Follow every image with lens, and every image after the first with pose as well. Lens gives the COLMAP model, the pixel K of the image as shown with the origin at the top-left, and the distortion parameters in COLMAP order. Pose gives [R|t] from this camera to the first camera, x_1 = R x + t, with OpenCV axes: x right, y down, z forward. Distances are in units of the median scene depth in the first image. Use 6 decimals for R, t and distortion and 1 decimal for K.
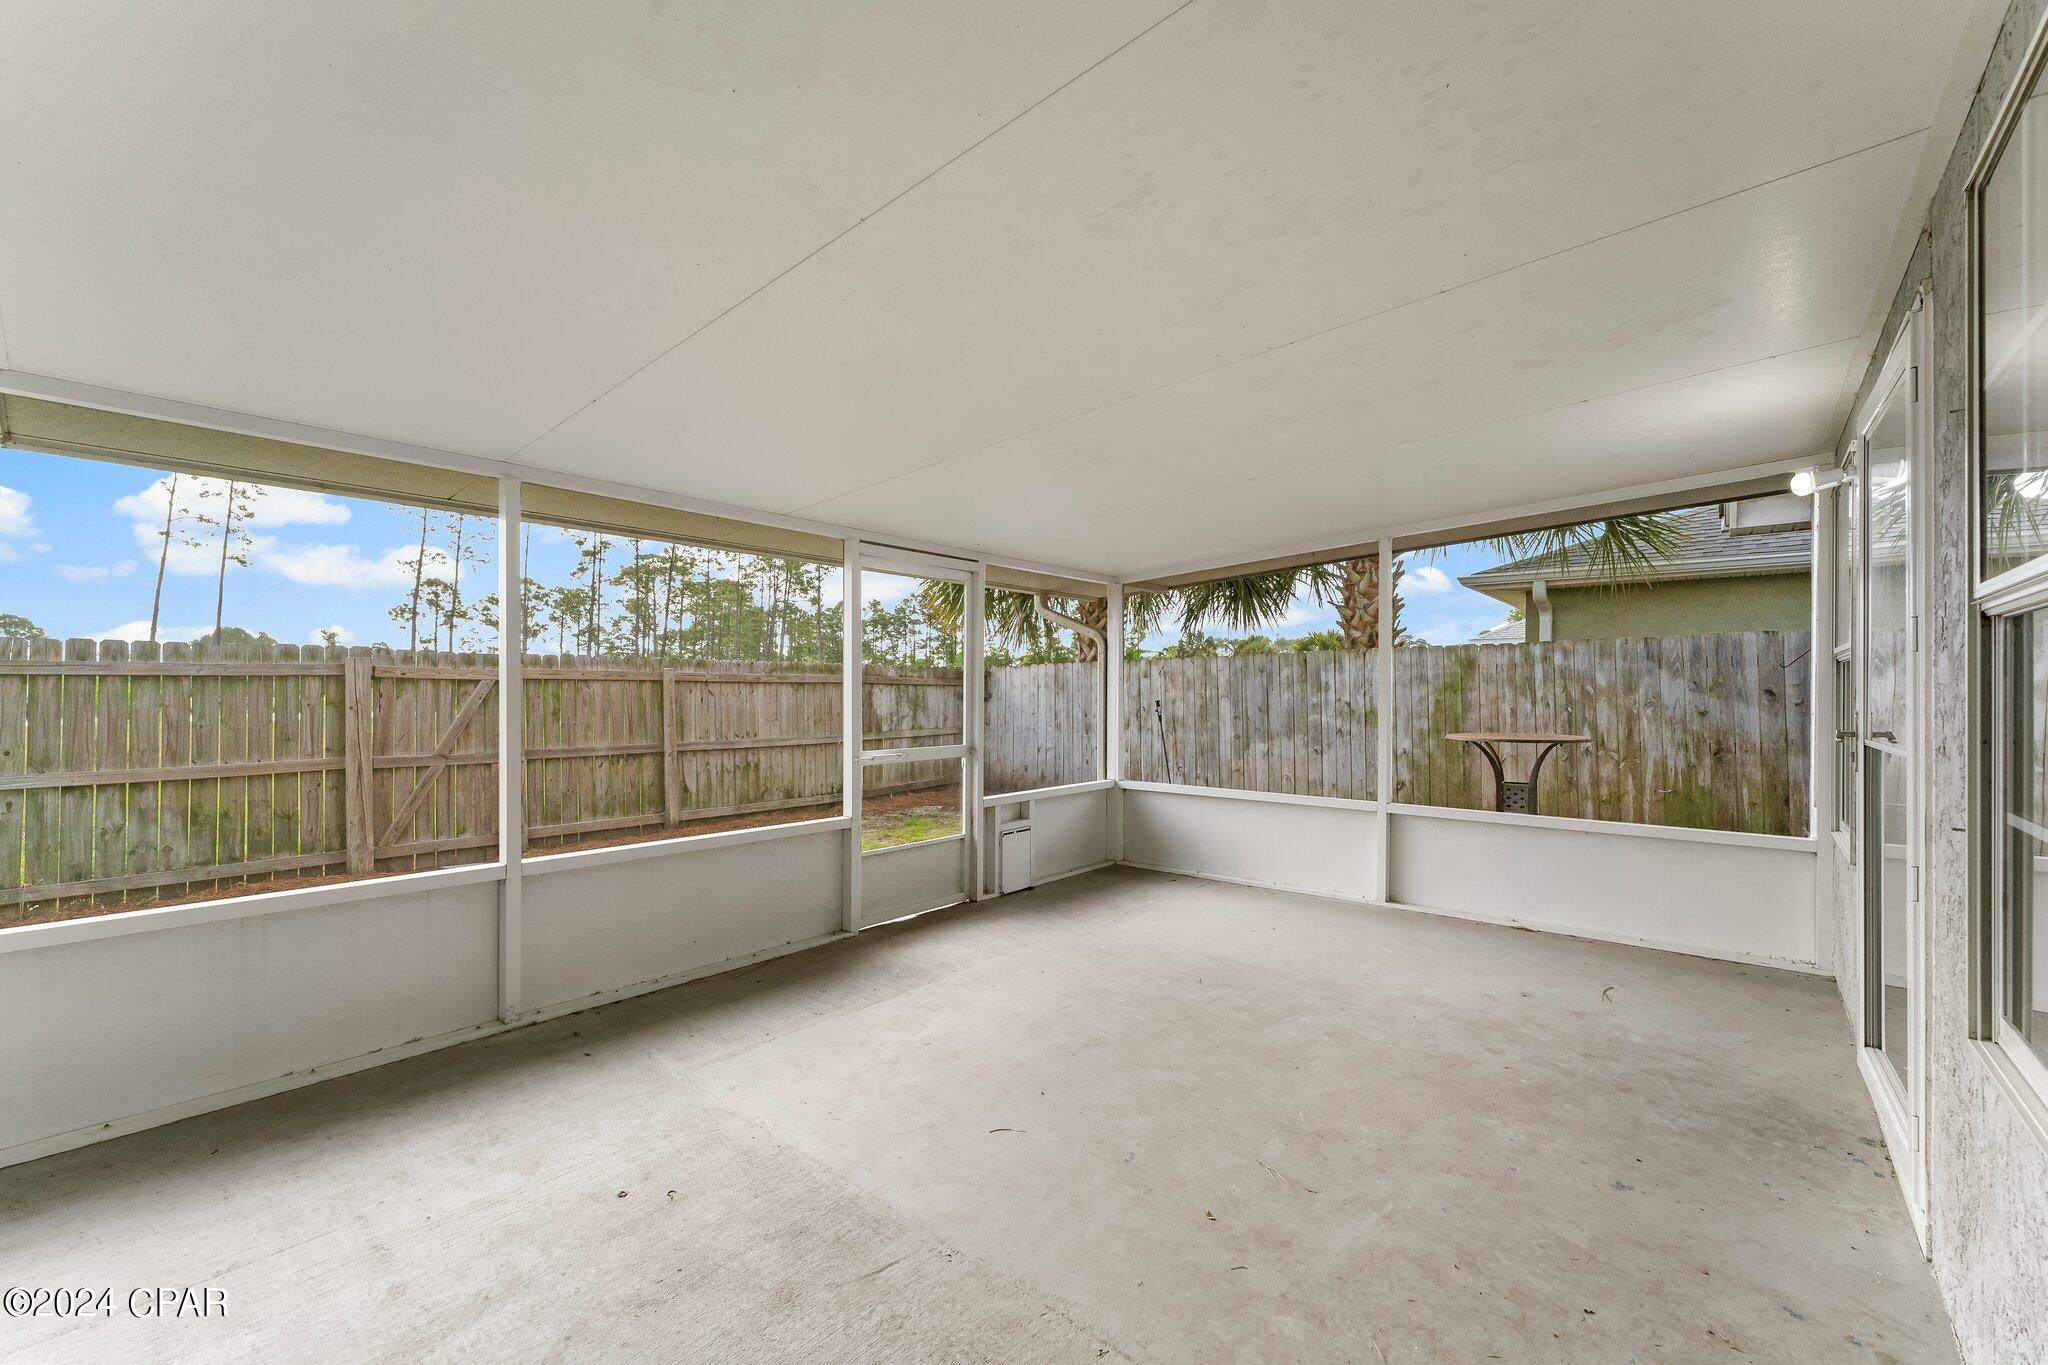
lens RADIAL K [[826.2, 0, 1021.9], [0, 826.2, 685.2], [0, 0, 1]] dist [0.001115, -0.000170]
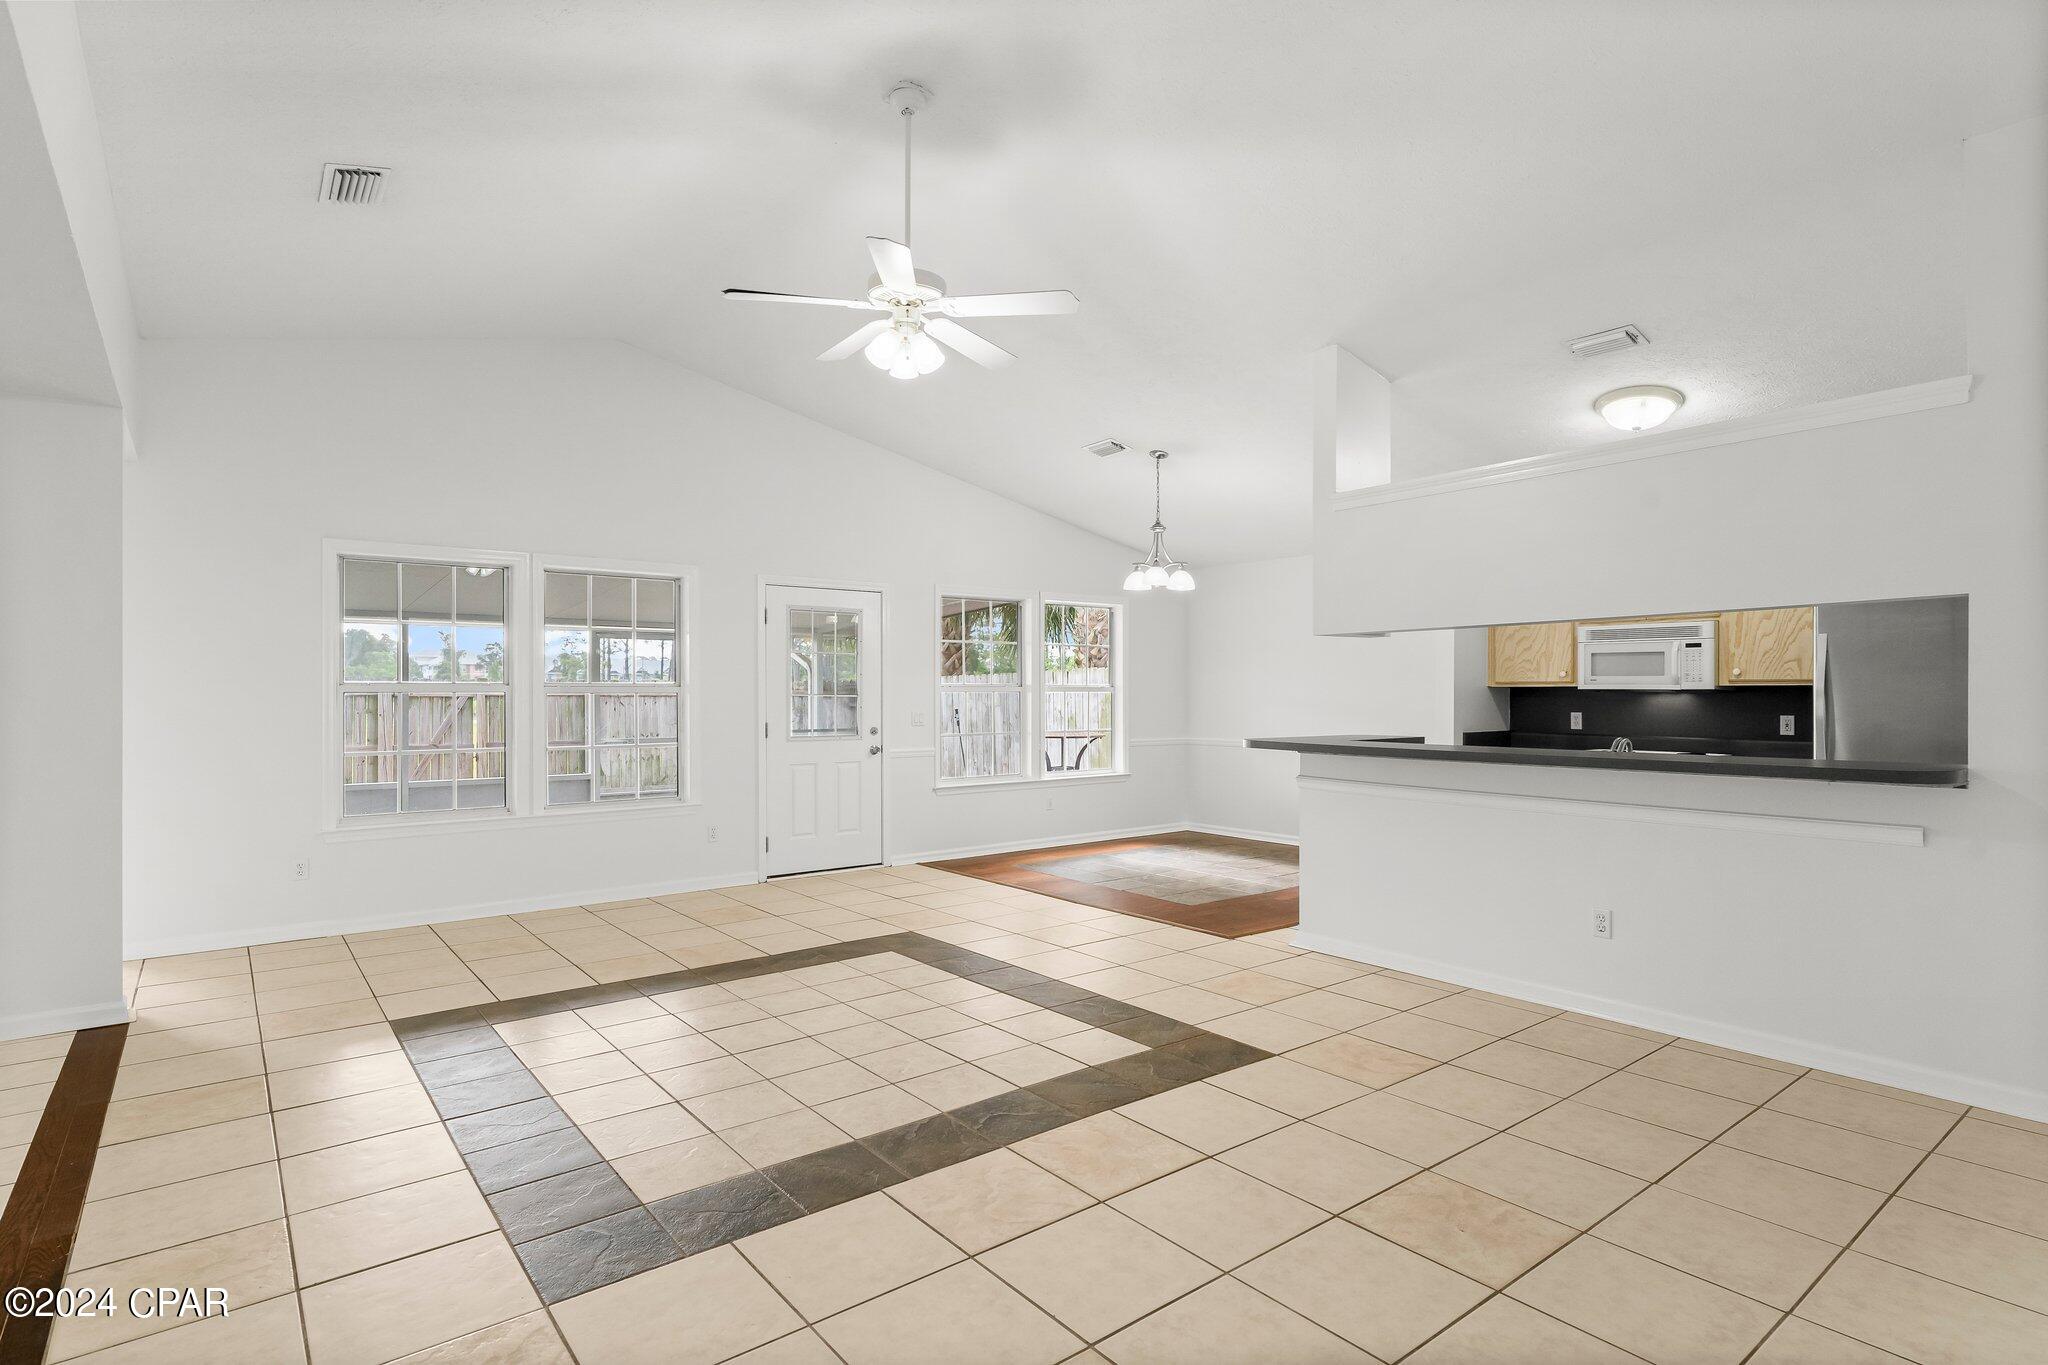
lens RADIAL K [[1031.5, 0, 1021.9], [0, 1031.5, 690.0], [0, 0, 1]] dist [-0.000869, -0.000209]
pose [[0.982014, -0.004708, -0.188748, 0.728362], [0.005410, 0.999980, 0.003200, -0.019632], [0.188729, -0.004164, 0.982020, -0.682006]]
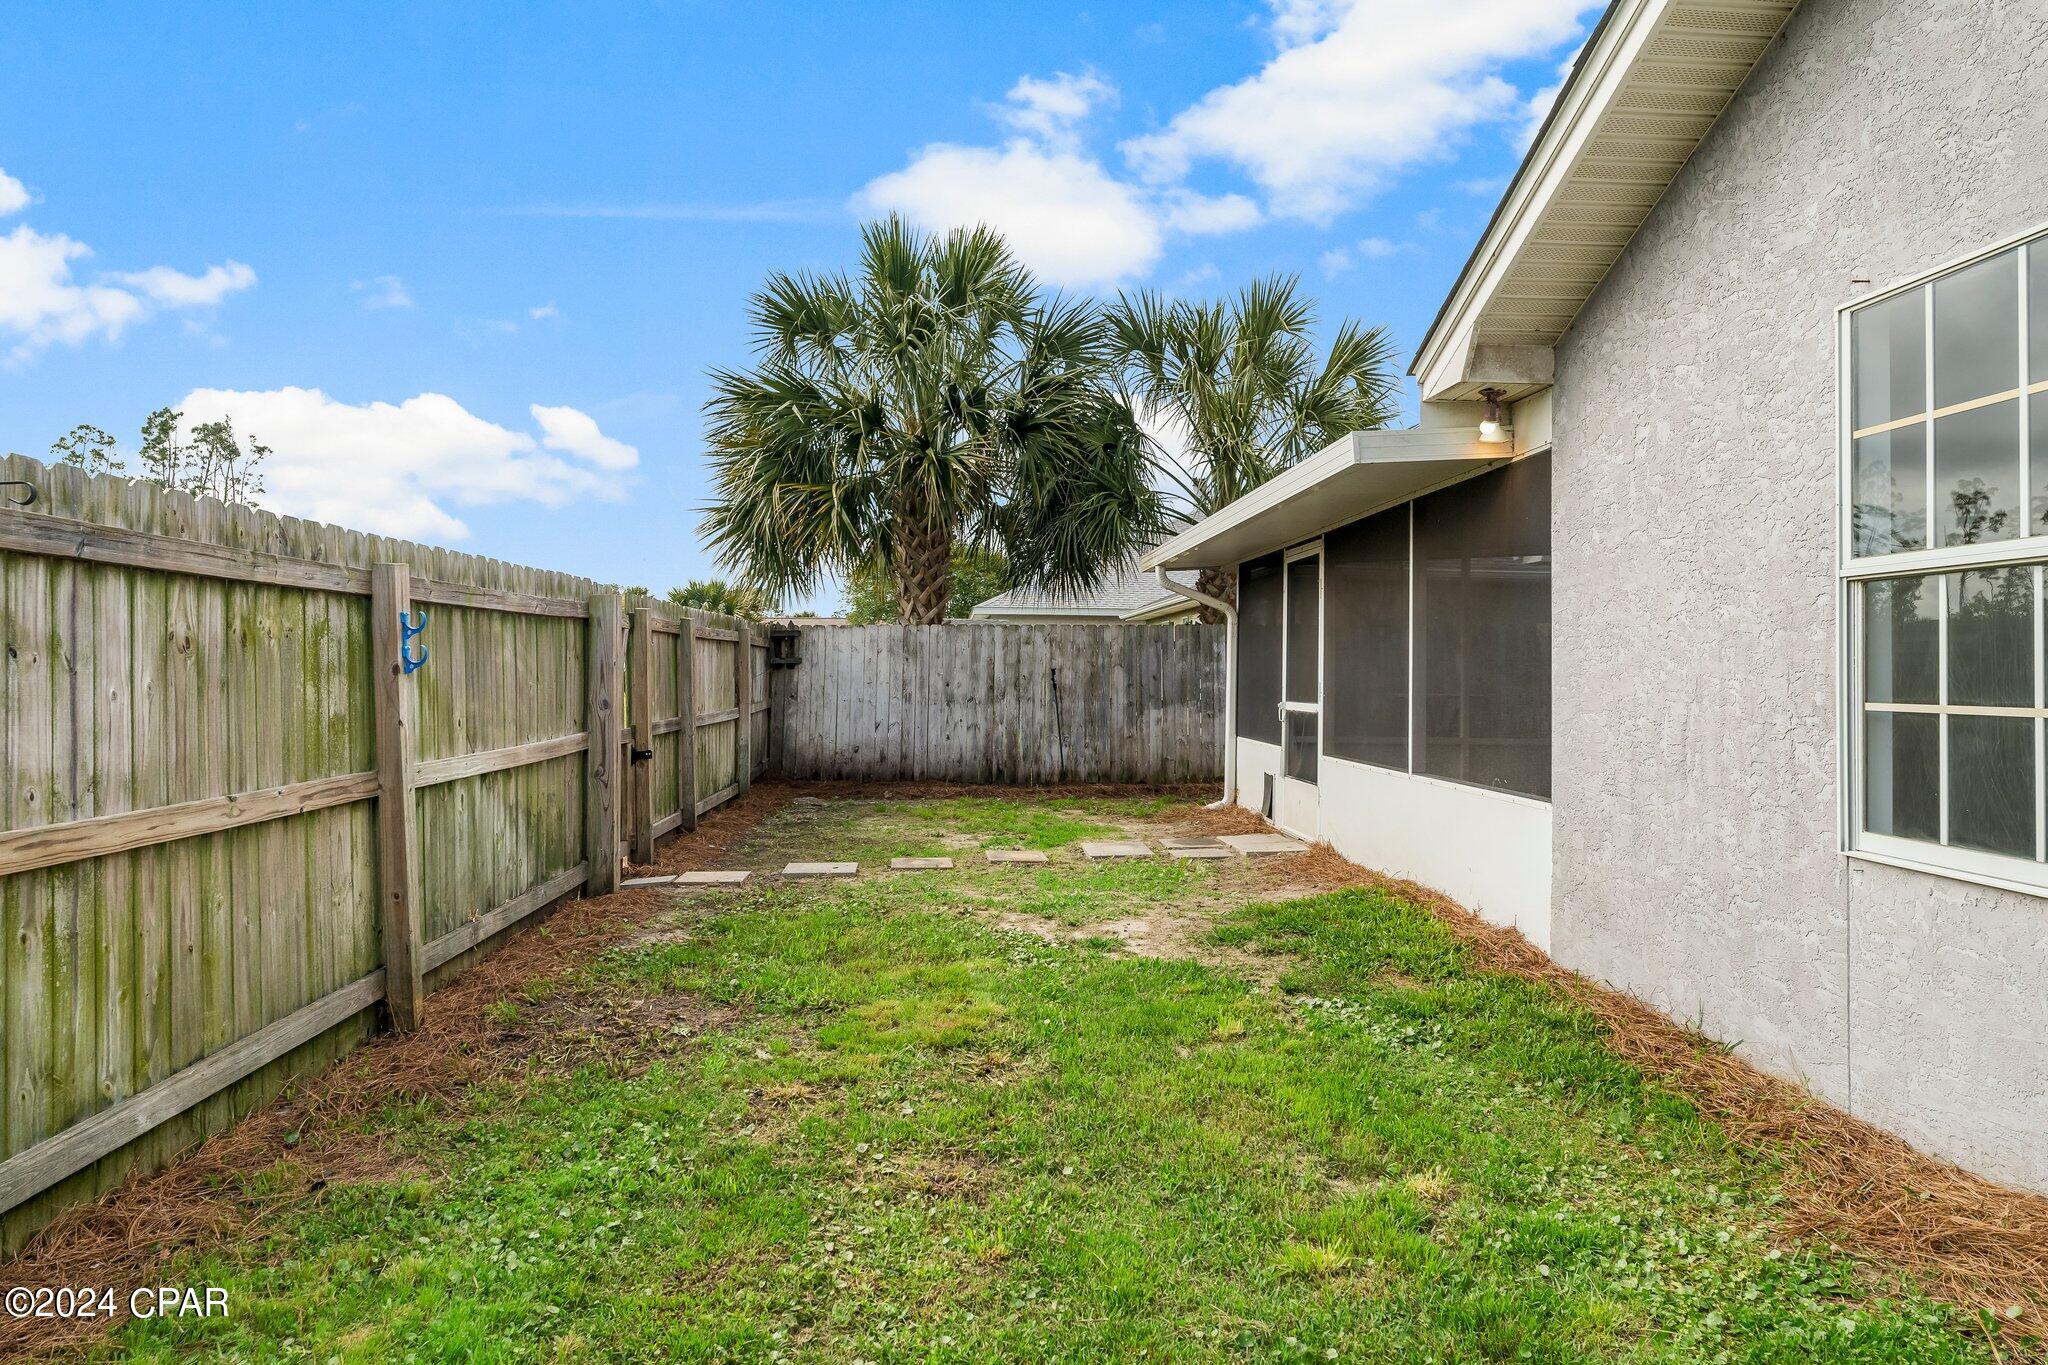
lens RADIAL K [[1243.1, 0, 1024.2], [0, 1243.1, 656.6], [0, 0, 1]] dist [-0.000503, -0.001512]
pose [[0.719895, 0.017108, 0.693872, -1.129634], [-0.017602, 0.999825, -0.006390, 0.019029], [-0.693860, -0.007614, 0.720070, -0.027942]]
